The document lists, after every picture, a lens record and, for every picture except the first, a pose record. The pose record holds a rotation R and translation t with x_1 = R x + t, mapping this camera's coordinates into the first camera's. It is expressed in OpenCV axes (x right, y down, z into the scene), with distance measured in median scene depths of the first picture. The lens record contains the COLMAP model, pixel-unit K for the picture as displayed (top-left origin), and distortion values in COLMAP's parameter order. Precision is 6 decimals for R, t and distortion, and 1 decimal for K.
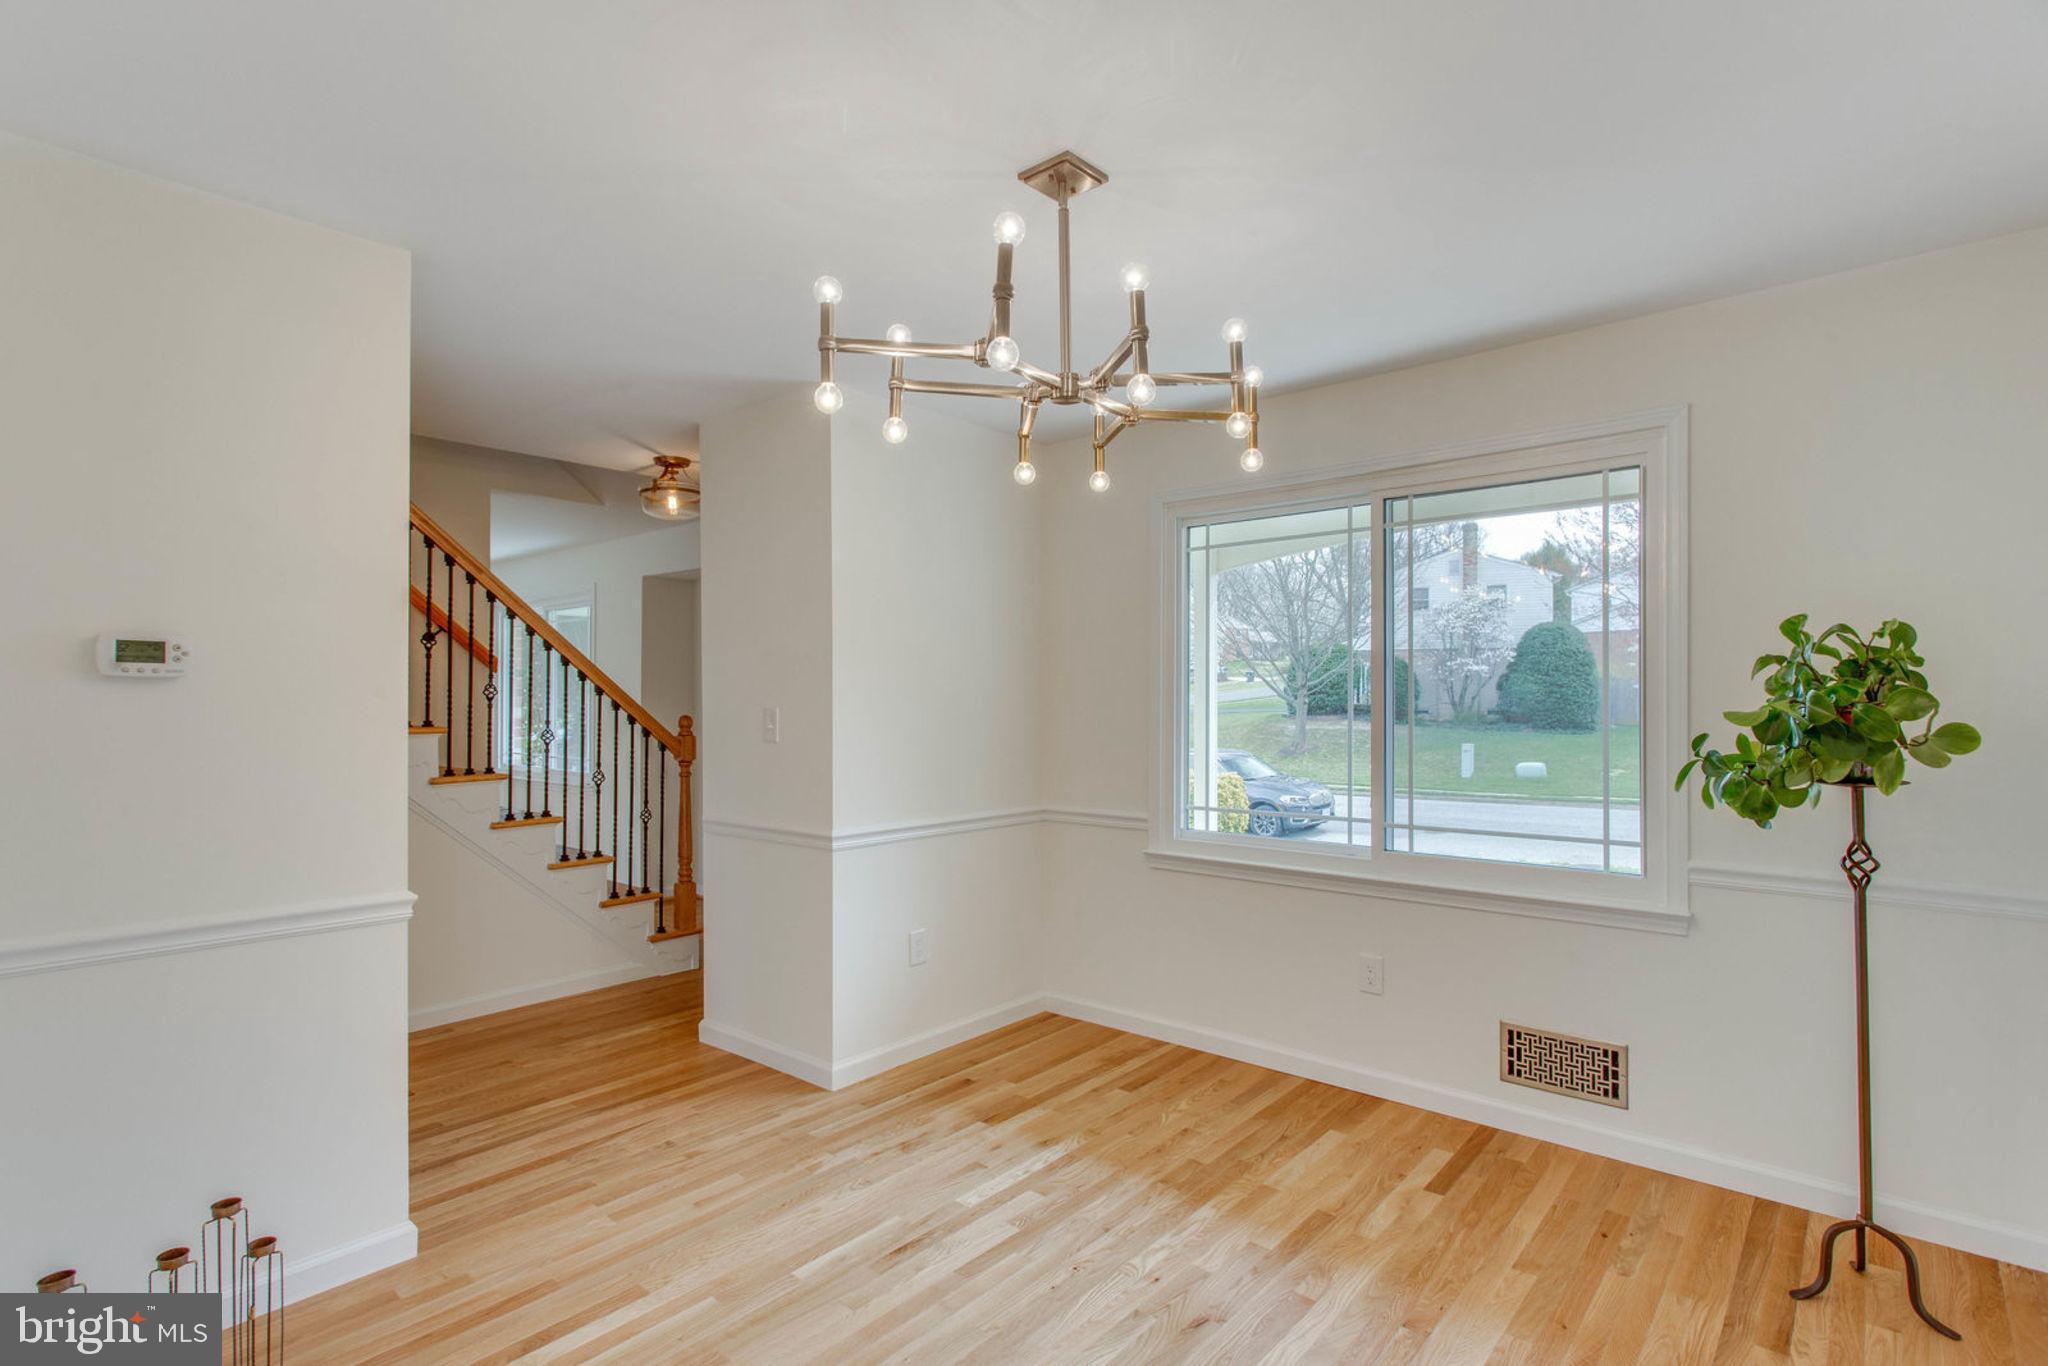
lens RADIAL K [[1013.8, 0, 1025.1], [0, 1013.8, 690.2], [0, 0, 1]] dist [0.004005, 0.000308]
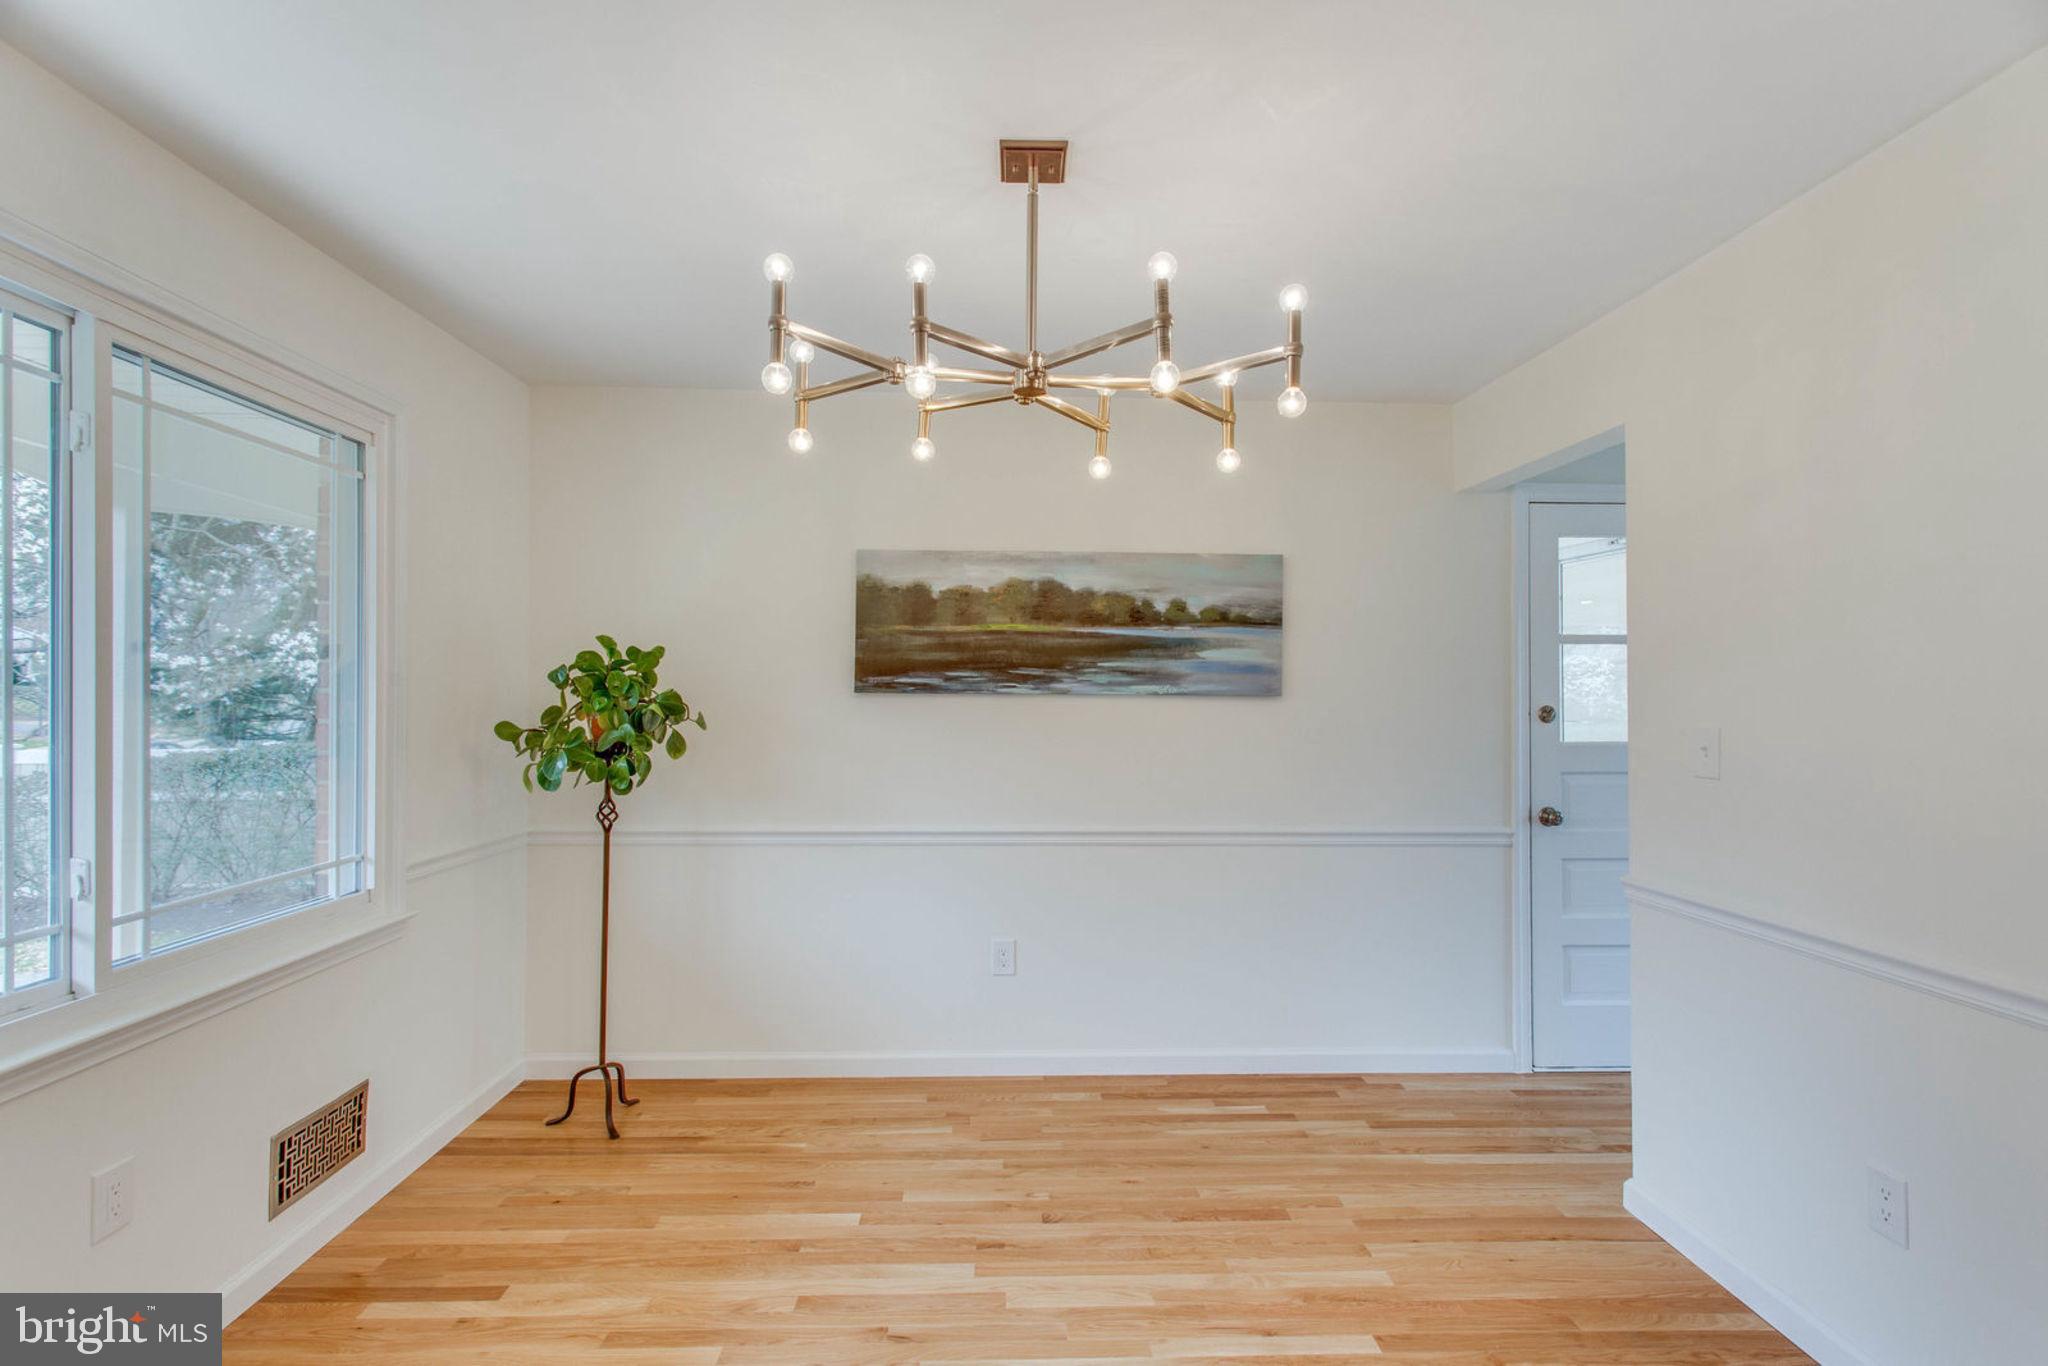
lens RADIAL K [[1013.8, 0, 1026.0], [0, 1013.8, 691.5], [0, 0, 1]] dist [0.004005, 0.000308]
pose [[-0.688788, -0.002791, 0.724958, -0.527293], [-0.015881, 0.999811, -0.011240, 0.002888], [-0.724789, -0.019255, -0.688702, 1.344610]]
